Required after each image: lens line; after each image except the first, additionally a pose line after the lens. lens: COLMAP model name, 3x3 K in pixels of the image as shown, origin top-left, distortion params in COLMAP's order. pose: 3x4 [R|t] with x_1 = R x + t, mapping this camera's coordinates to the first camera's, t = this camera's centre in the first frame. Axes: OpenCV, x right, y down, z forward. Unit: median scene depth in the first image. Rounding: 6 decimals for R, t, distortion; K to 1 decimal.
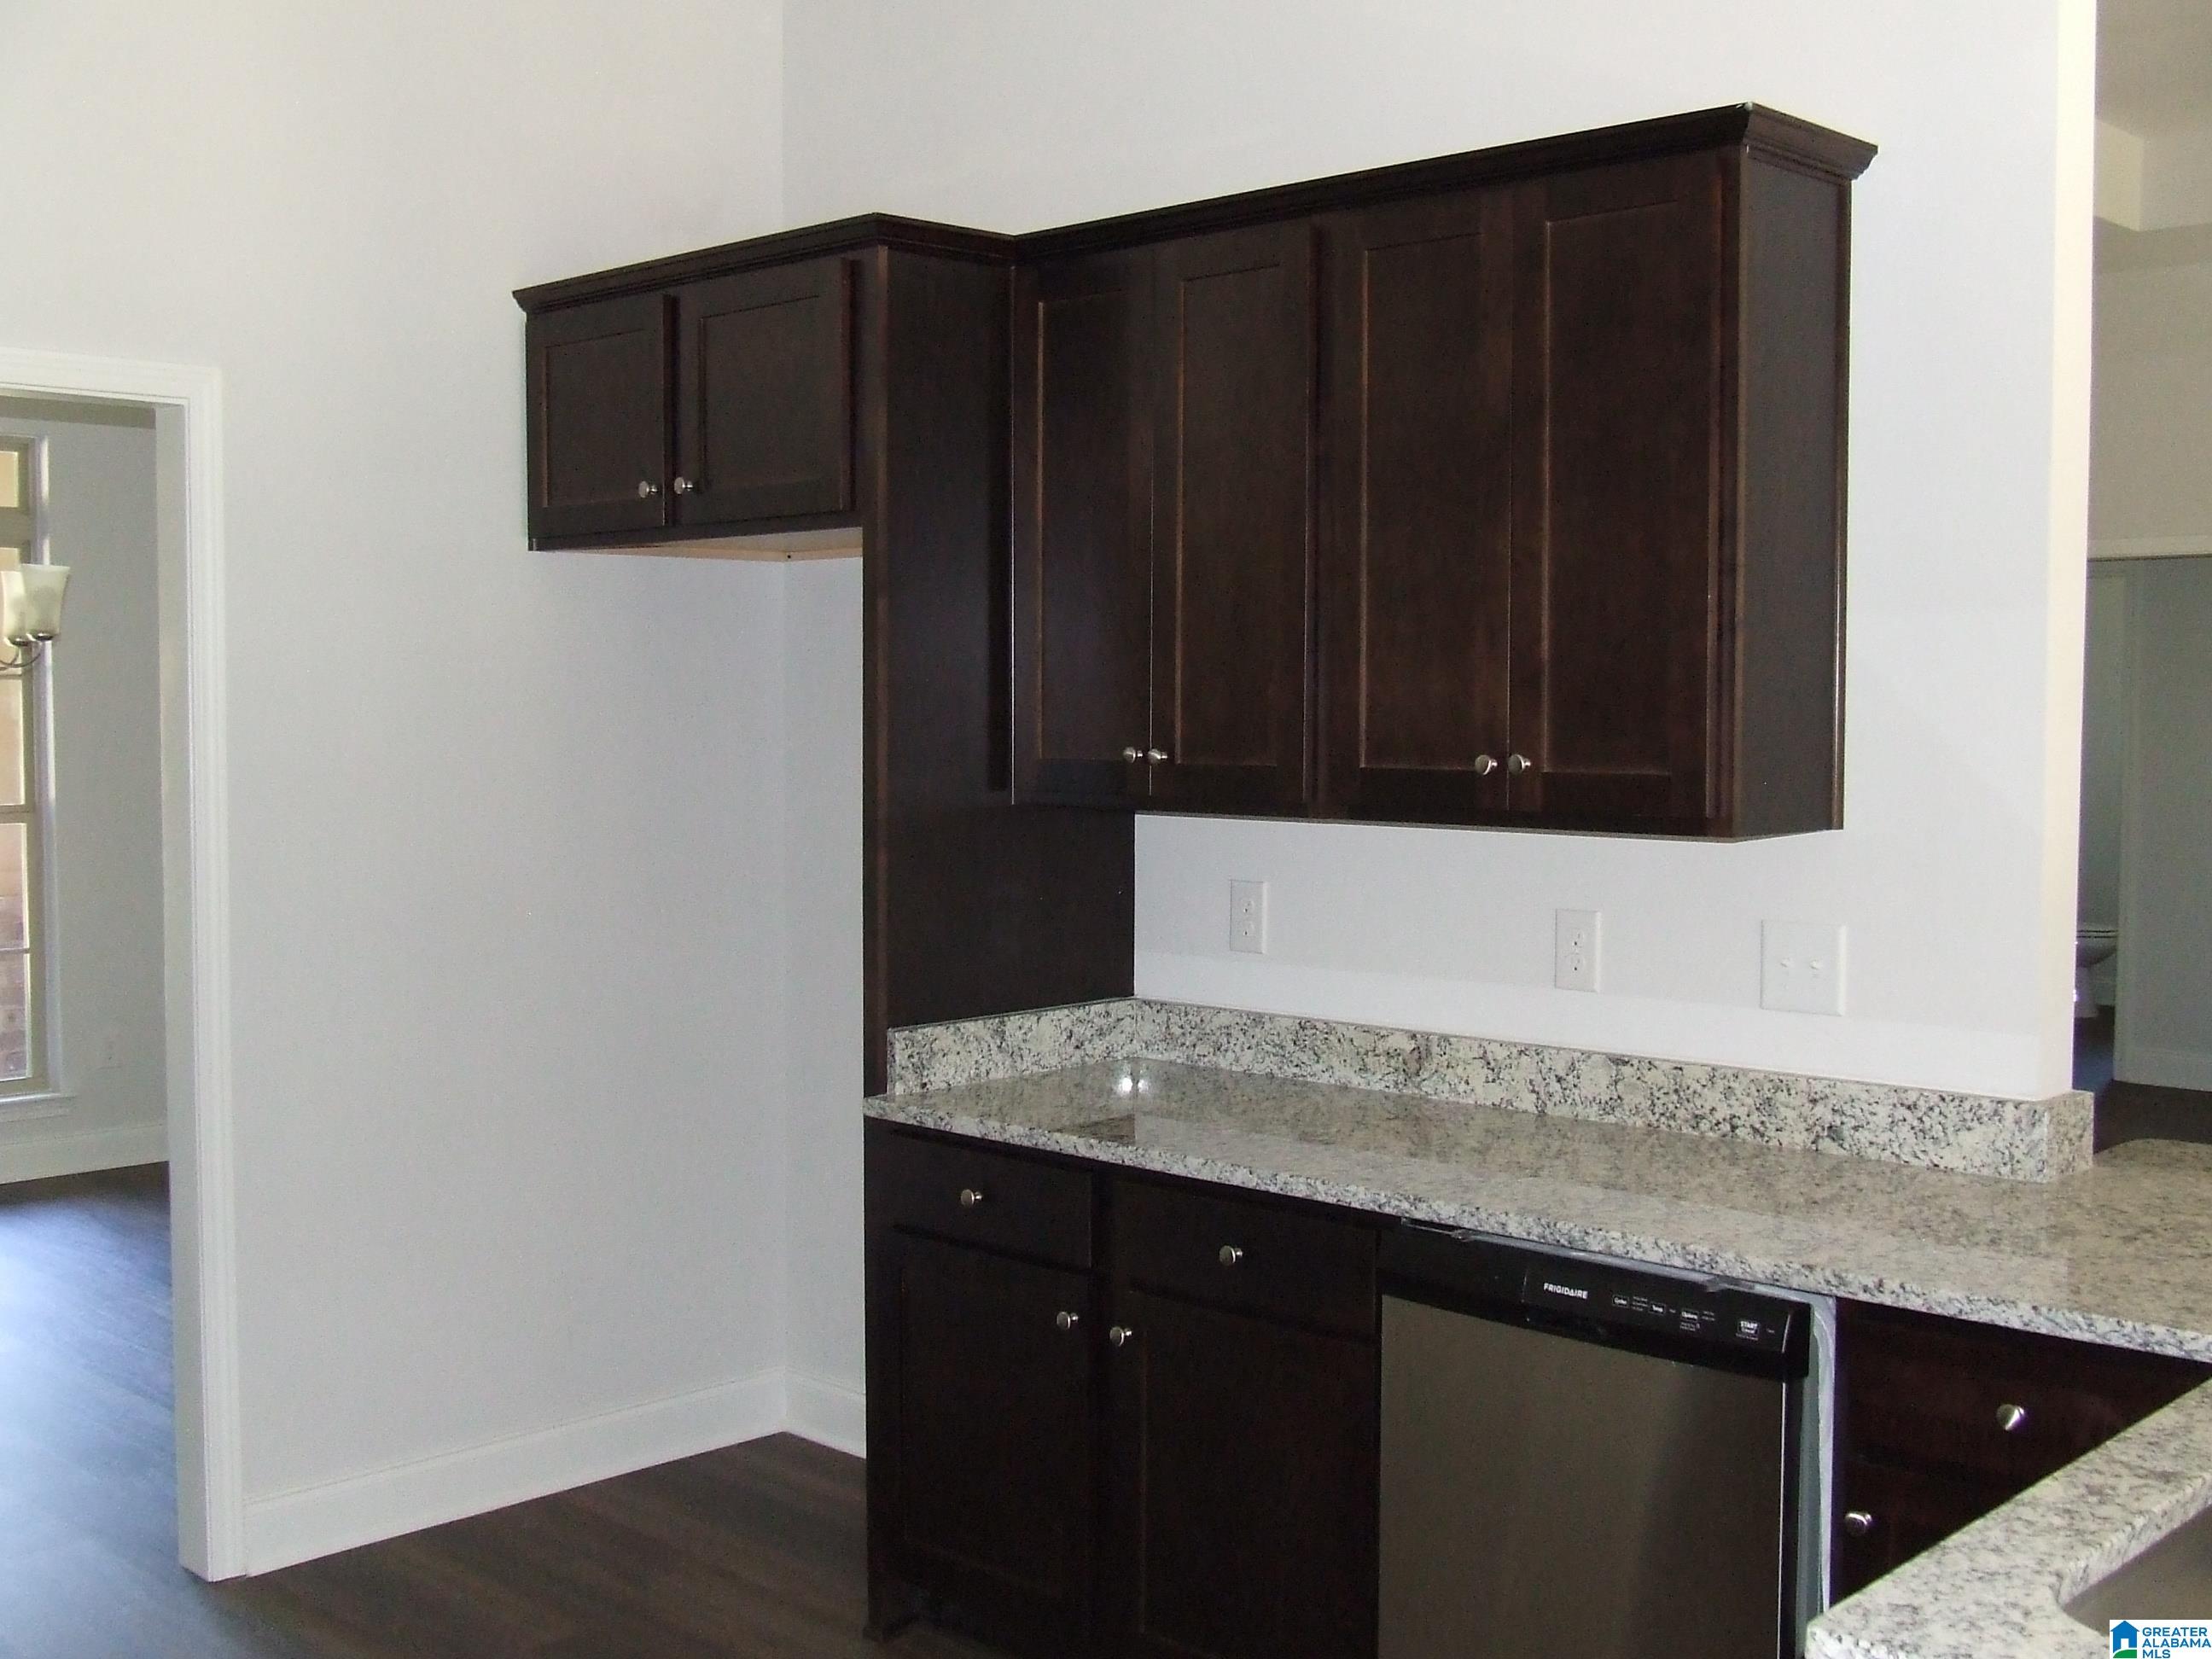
lens RADIAL K [[2401.1, 0, 1108.1], [0, 2401.1, 829.0], [0, 0, 1]] dist [-0.062752, 0.000000]
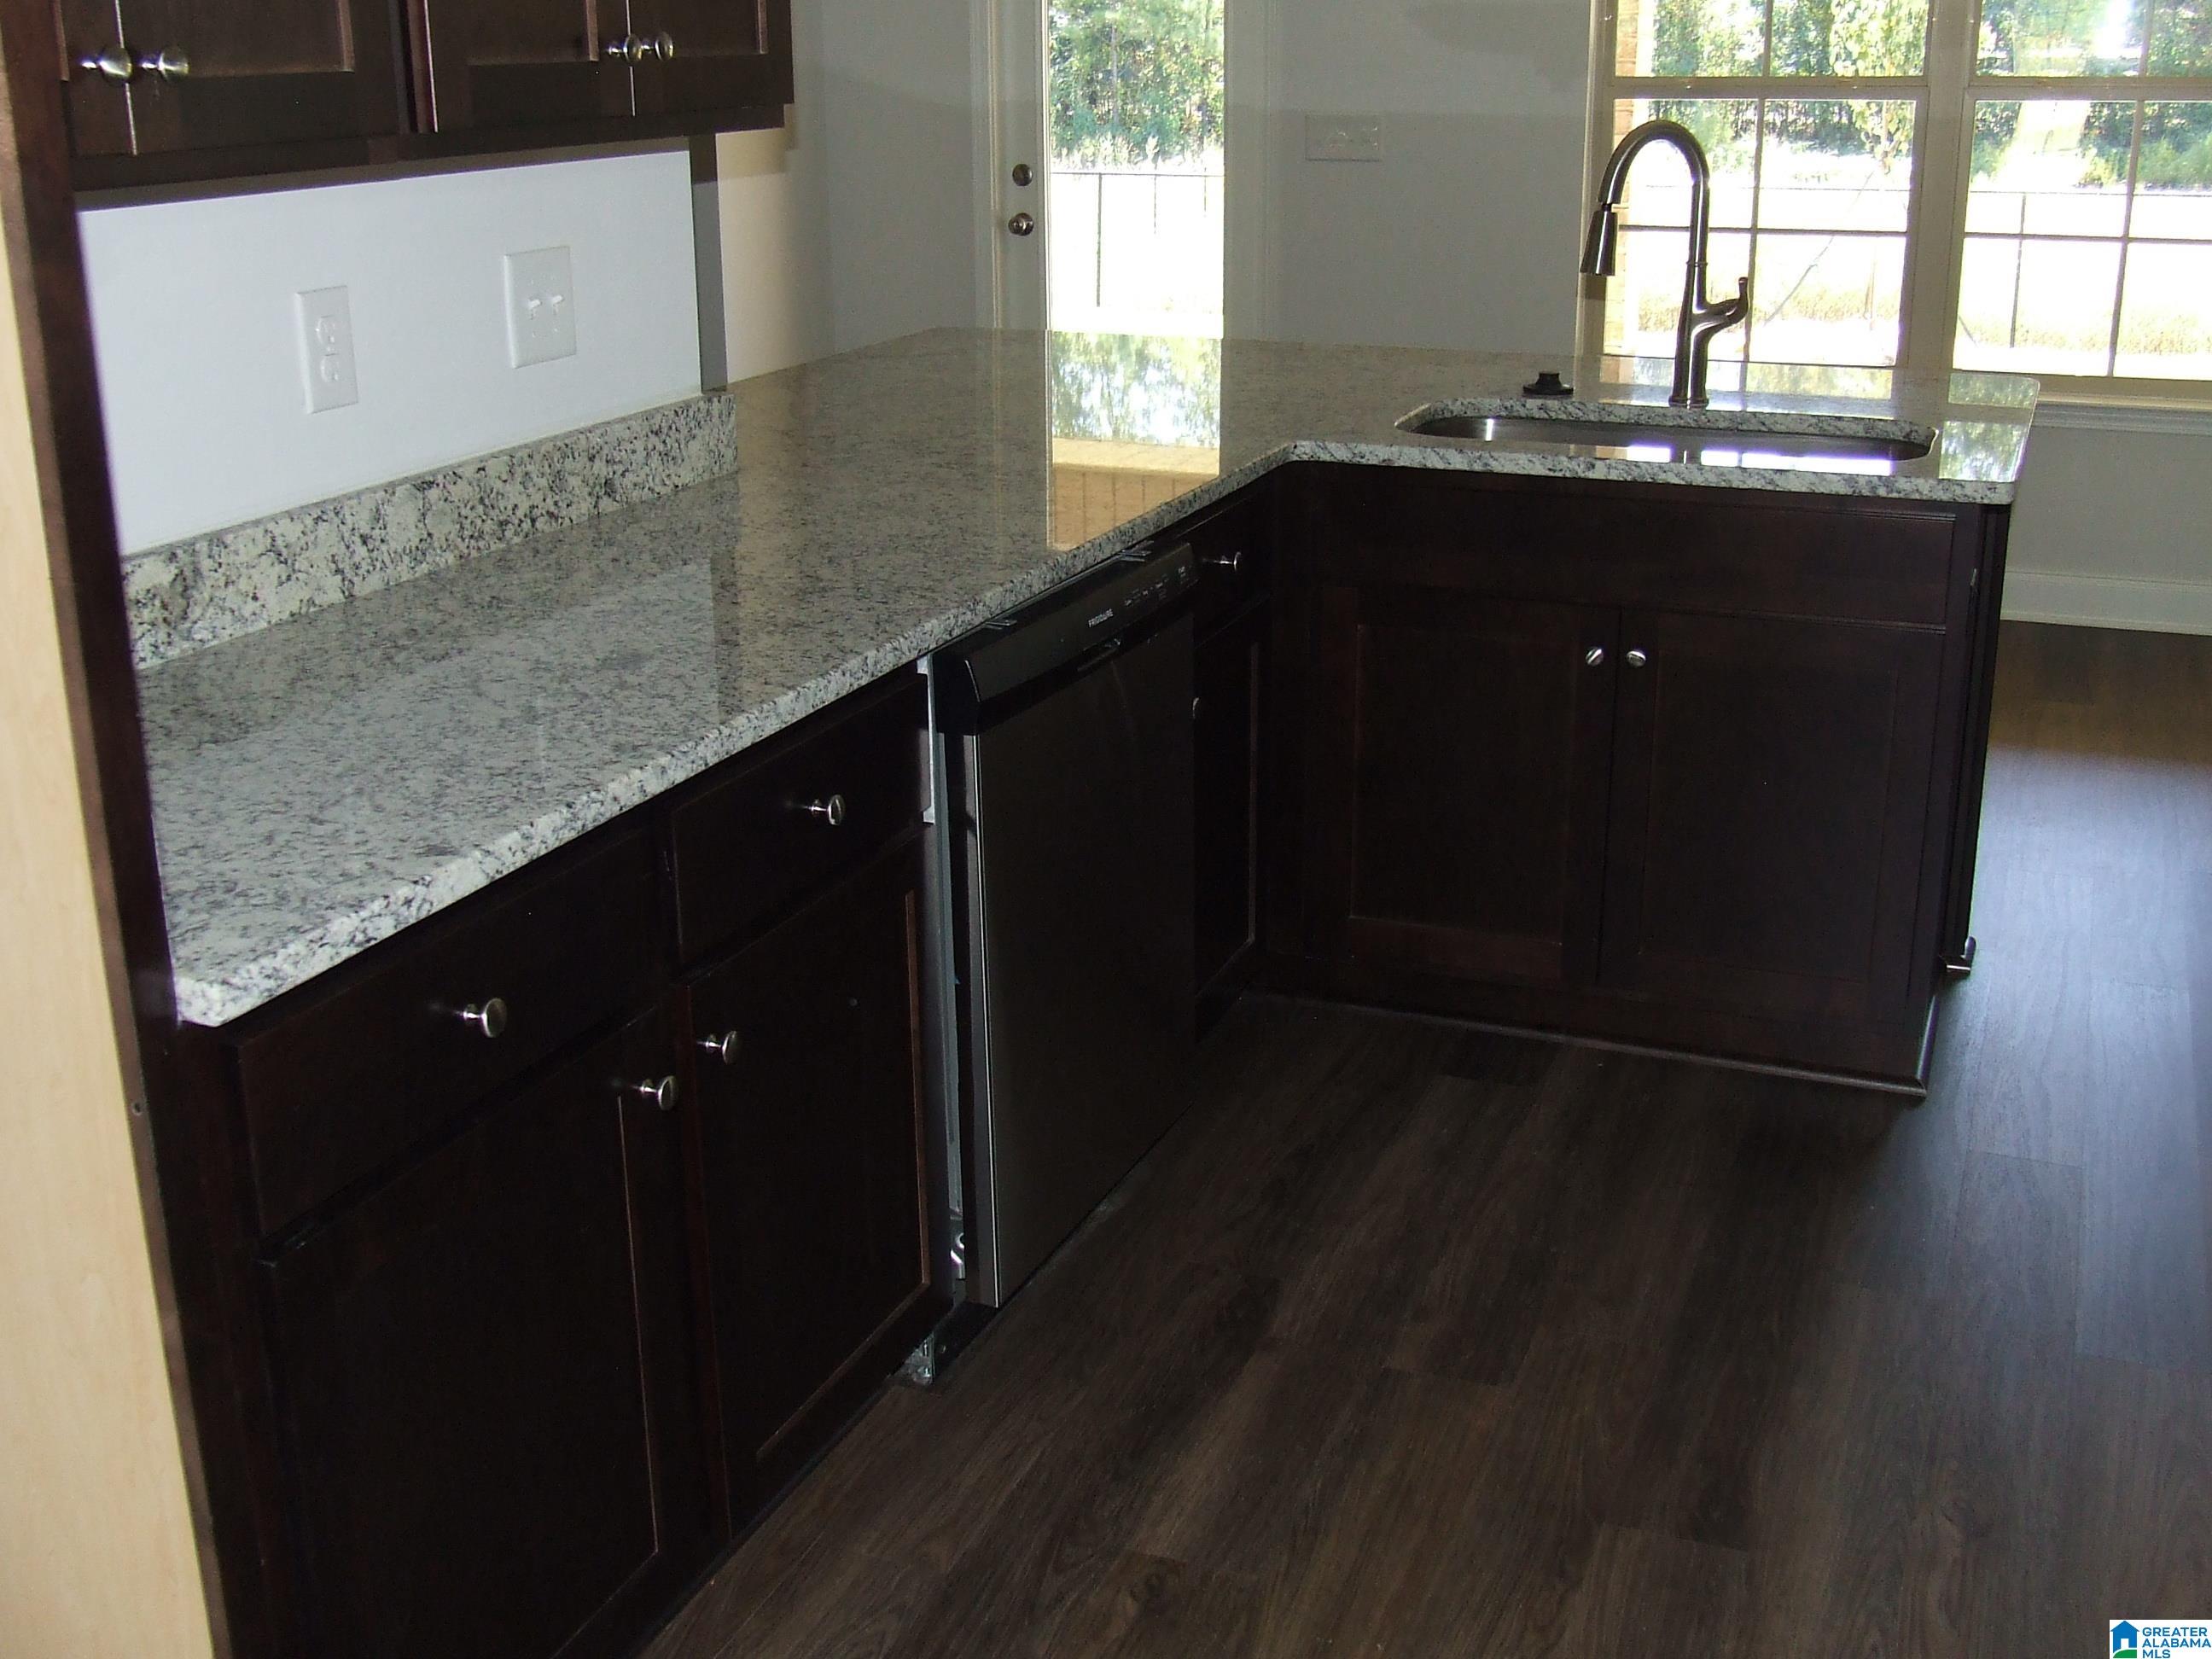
lens RADIAL K [[2401.1, 0, 1111.1], [0, 2401.1, 828.1], [0, 0, 1]] dist [-0.062752, 0.000000]
pose [[-0.371985, -0.289890, 0.881811, -0.533103], [0.065047, 0.939507, 0.336297, -0.034310], [-0.925957, 0.182457, -0.330626, 1.077634]]
